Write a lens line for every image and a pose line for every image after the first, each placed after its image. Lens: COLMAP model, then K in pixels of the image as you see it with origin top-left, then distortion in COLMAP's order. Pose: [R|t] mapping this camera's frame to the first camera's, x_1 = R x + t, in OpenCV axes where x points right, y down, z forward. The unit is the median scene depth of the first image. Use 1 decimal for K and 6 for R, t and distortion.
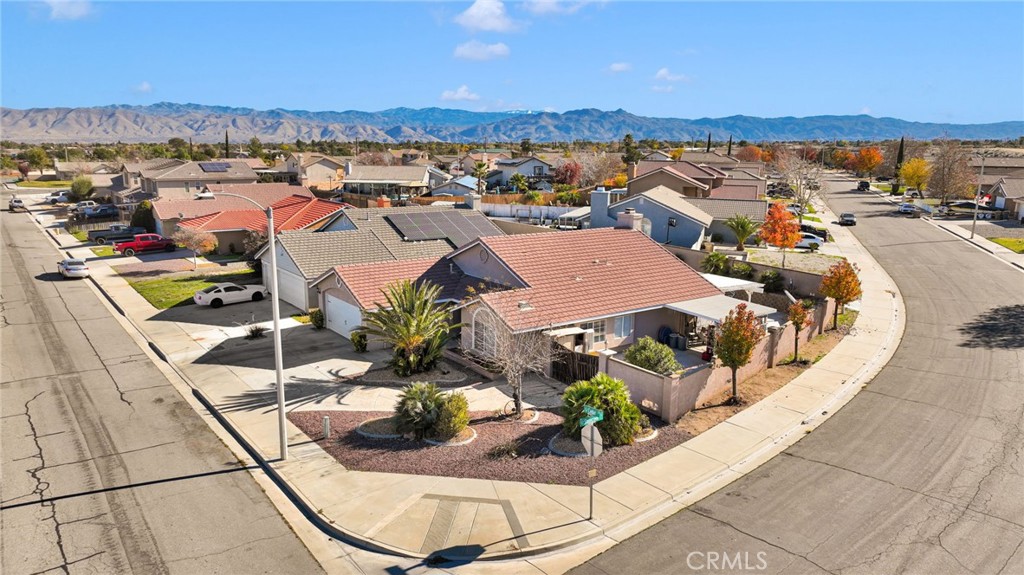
lens RADIAL K [[730.0, 0, 515.9], [0, 730.0, 287.2], [0, 0, 1]] dist [0.006146, 0.004362]
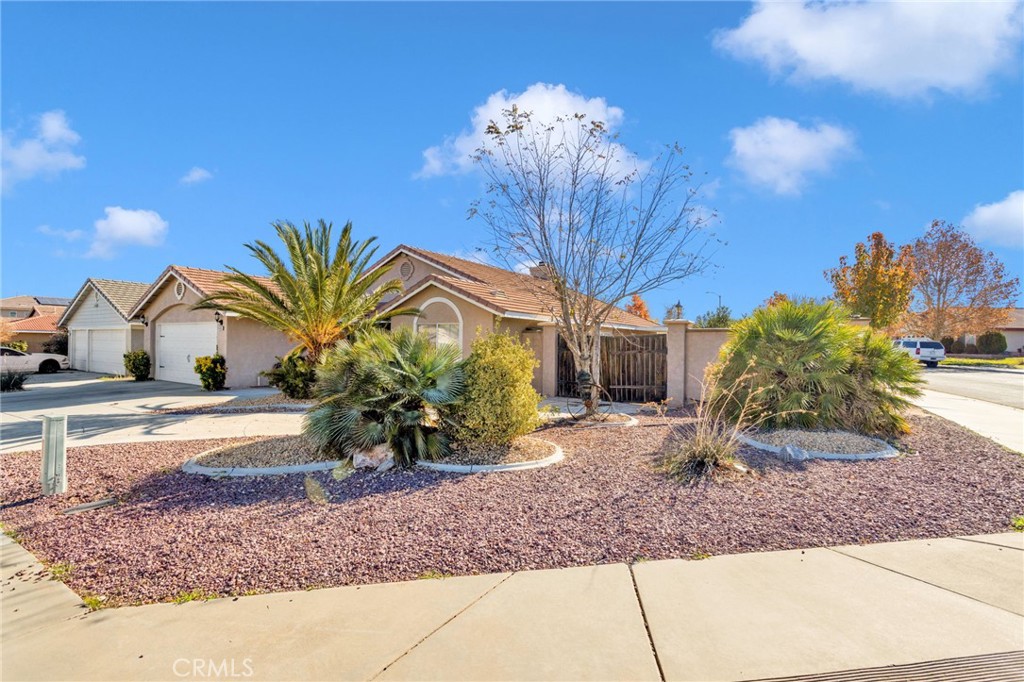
lens RADIAL K [[484.3, 0, 508.1], [0, 484.3, 338.1], [0, 0, 1]] dist [-0.007099, 0.006155]
pose [[0.945168, -0.007289, 0.326504, -0.140972], [0.071558, 0.980079, -0.185267, 0.172937], [-0.318649, 0.198473, 0.926861, 0.682107]]
